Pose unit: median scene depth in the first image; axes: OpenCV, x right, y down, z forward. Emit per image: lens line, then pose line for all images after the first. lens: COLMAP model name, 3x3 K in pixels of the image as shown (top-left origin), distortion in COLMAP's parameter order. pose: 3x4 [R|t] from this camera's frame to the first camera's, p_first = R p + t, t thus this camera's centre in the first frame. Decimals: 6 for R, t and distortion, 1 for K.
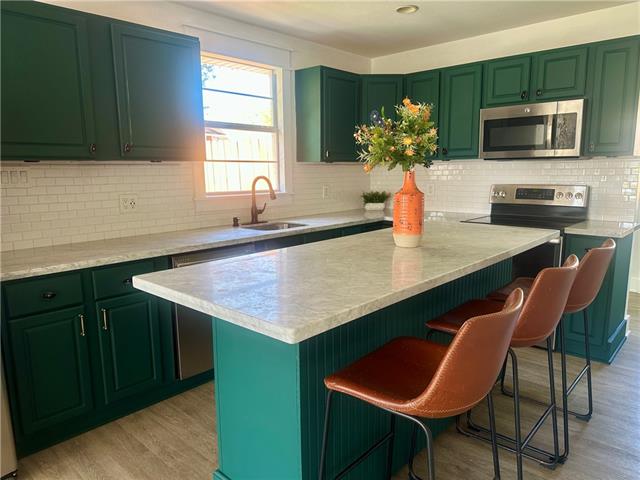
lens RADIAL K [[448.5, 0, 321.2], [0, 448.5, 244.1], [0, 0, 1]] dist [0.038672, -0.038806]
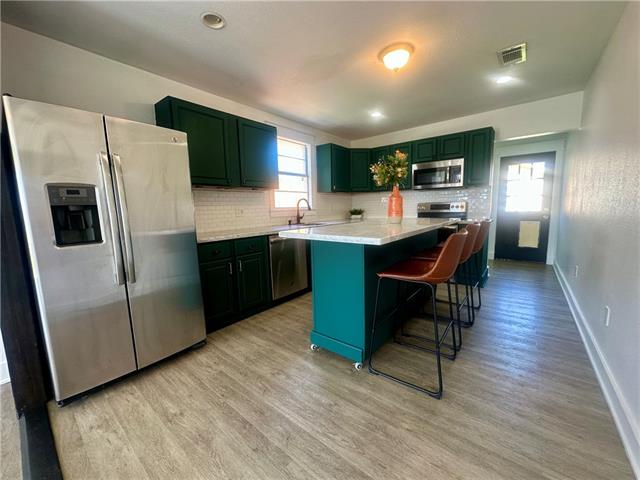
lens RADIAL K [[255.0, 0, 319.9], [0, 255.0, 239.2], [0, 0, 1]] dist [0.001271, 0.000075]
pose [[0.997862, -0.021299, 0.061784, -0.131845], [0.024072, 0.998719, -0.044500, 0.071096], [-0.060757, 0.045892, 0.997097, -0.083677]]
